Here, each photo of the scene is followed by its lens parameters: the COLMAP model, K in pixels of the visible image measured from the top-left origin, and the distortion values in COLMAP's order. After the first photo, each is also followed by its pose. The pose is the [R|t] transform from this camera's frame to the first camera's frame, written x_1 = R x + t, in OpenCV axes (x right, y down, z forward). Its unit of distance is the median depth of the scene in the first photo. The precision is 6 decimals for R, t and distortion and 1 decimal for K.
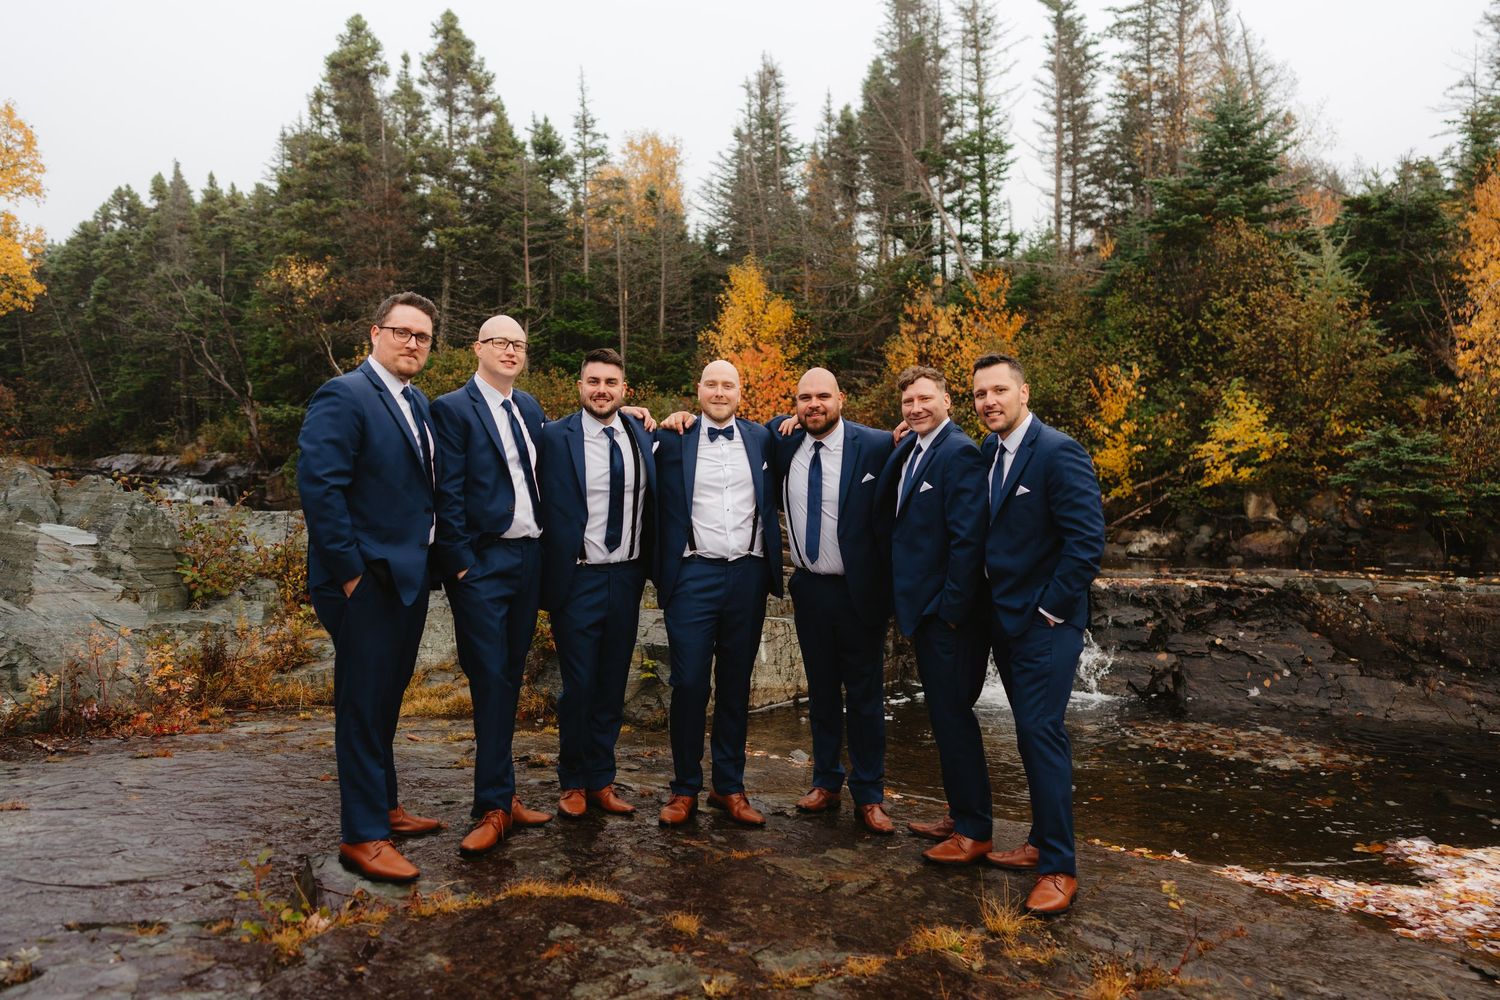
lens RADIAL K [[982.1, 0, 745.0], [0, 982.1, 507.7], [0, 0, 1]] dist [-0.001453, 0.001365]
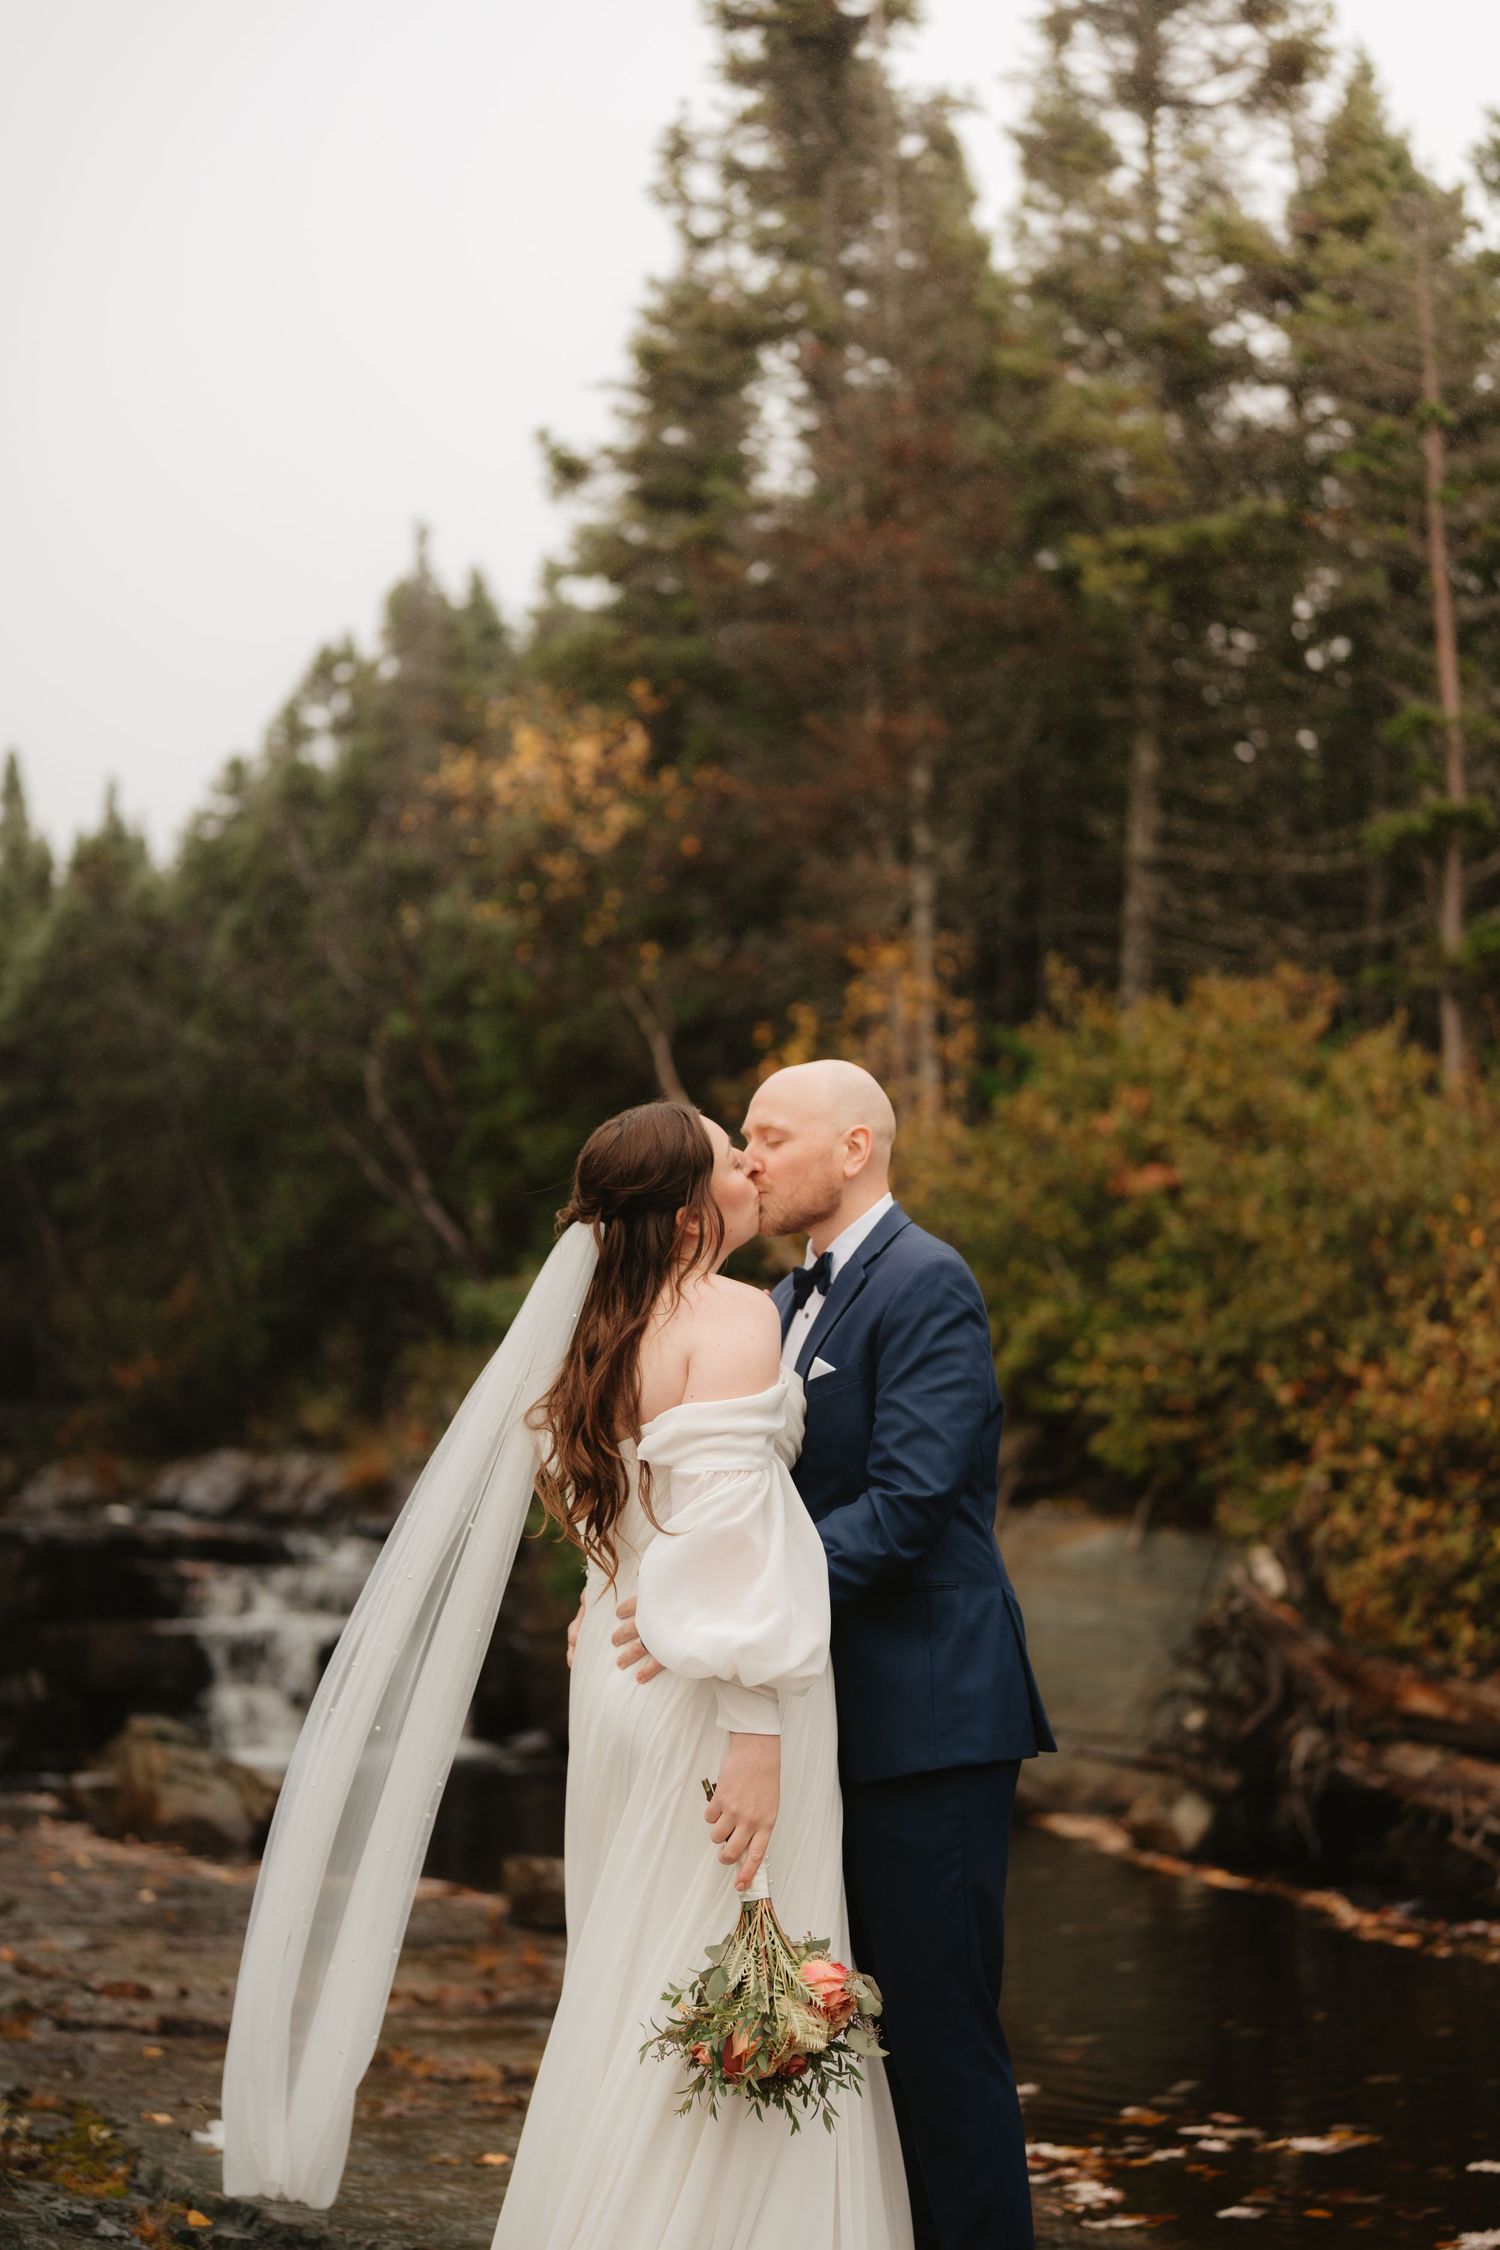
lens RADIAL K [[3115.2, 0, 753.6], [0, 3115.2, 1132.7], [0, 0, 1]] dist [-0.008903, 0.046601]
pose [[0.872523, -0.068325, -0.483772, -0.014543], [0.002755, 0.990846, -0.134972, -0.029371], [0.488565, 0.116433, 0.864724, 0.301350]]
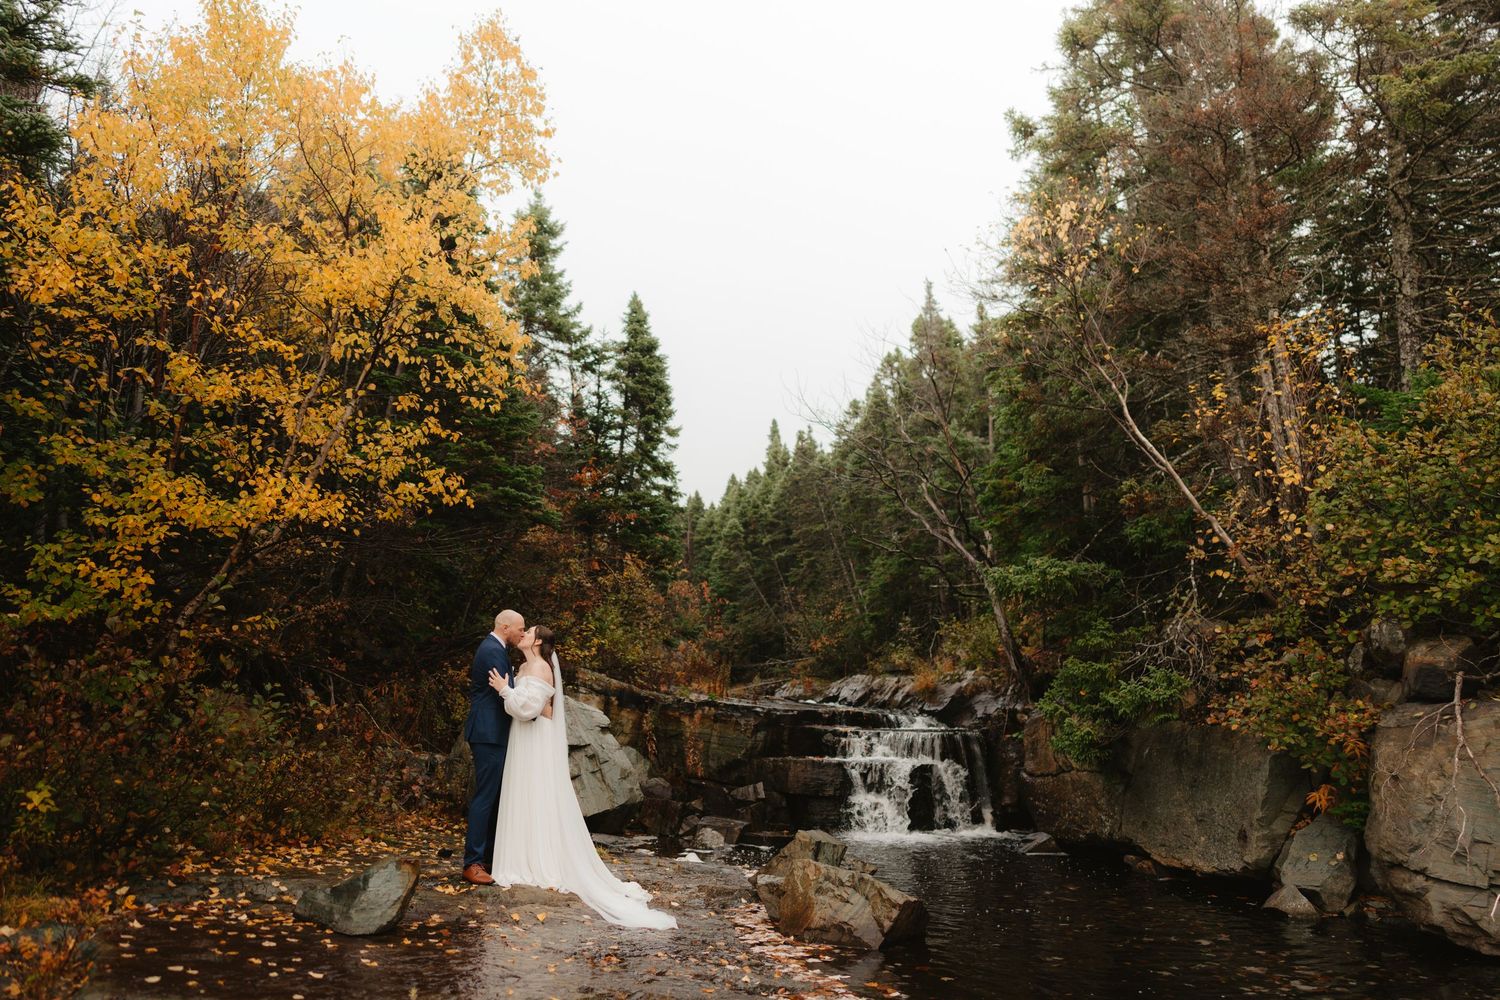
lens RADIAL K [[1014.1, 0, 720.7], [0, 1014.1, 494.7], [0, 0, 1]] dist [-0.003038, 0.001062]
pose [[0.688463, -0.143212, -0.710991, -0.236235], [-0.019217, 0.976365, -0.215273, -0.031028], [0.725016, 0.161871, 0.669439, 0.579853]]
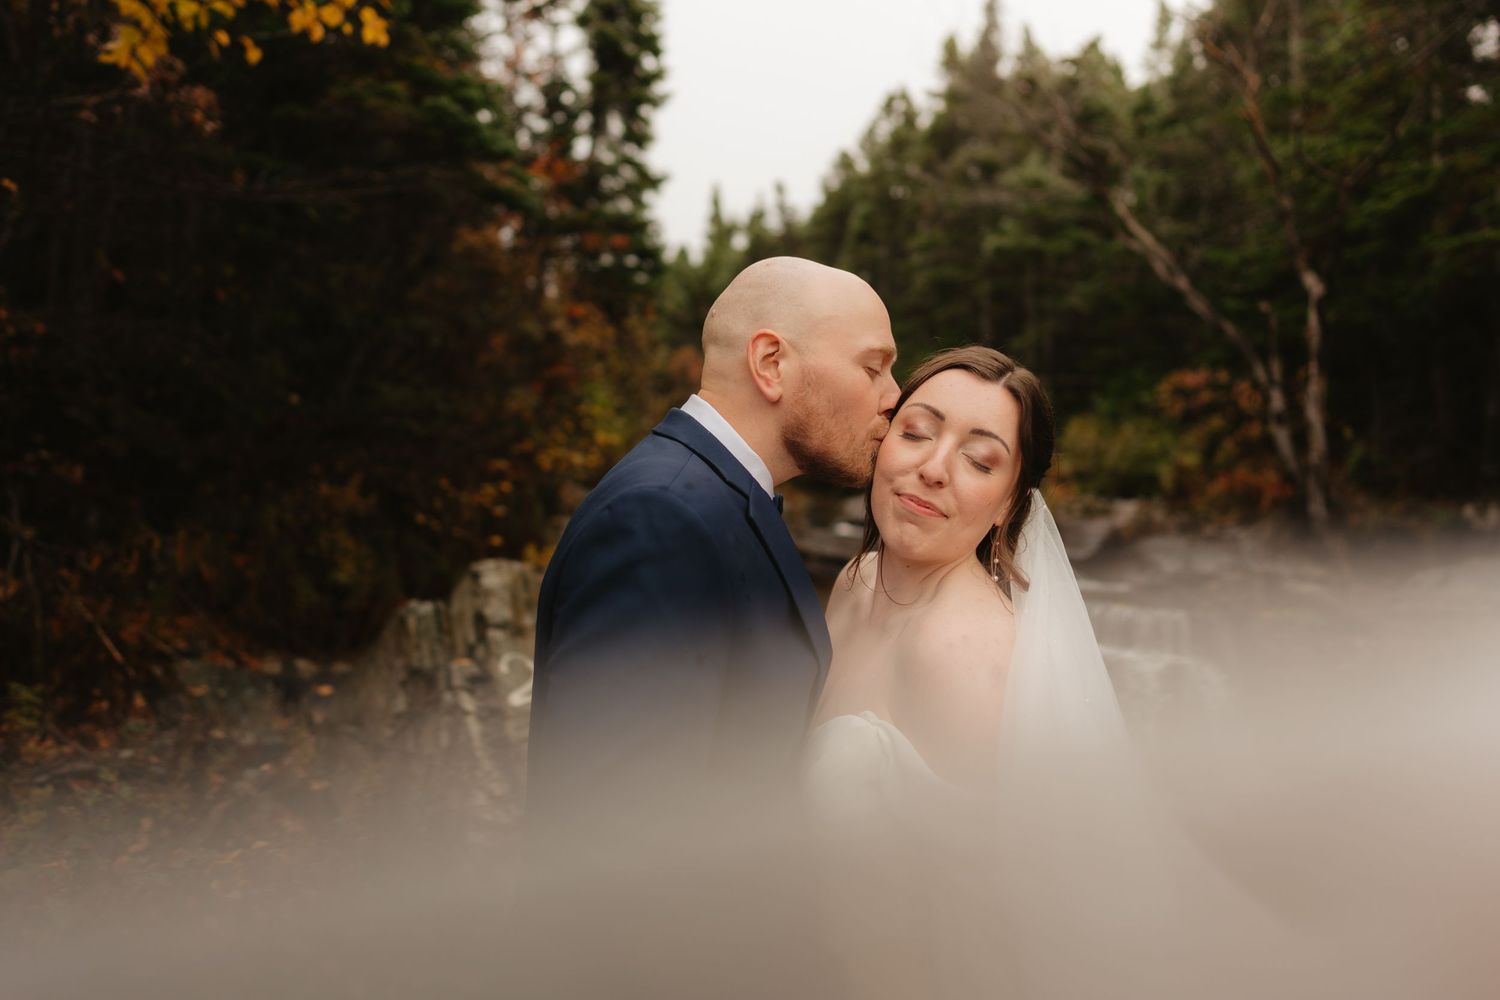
lens RADIAL K [[1002.2, 0, 746.5], [0, 1002.2, 507.1], [0, 0, 1]] dist [0.003911, 0.001337]
pose [[0.784564, 0.032446, -0.619198, -0.486422], [-0.049250, 0.998736, -0.010069, -0.050590], [0.618089, 0.038395, 0.785170, 0.716207]]
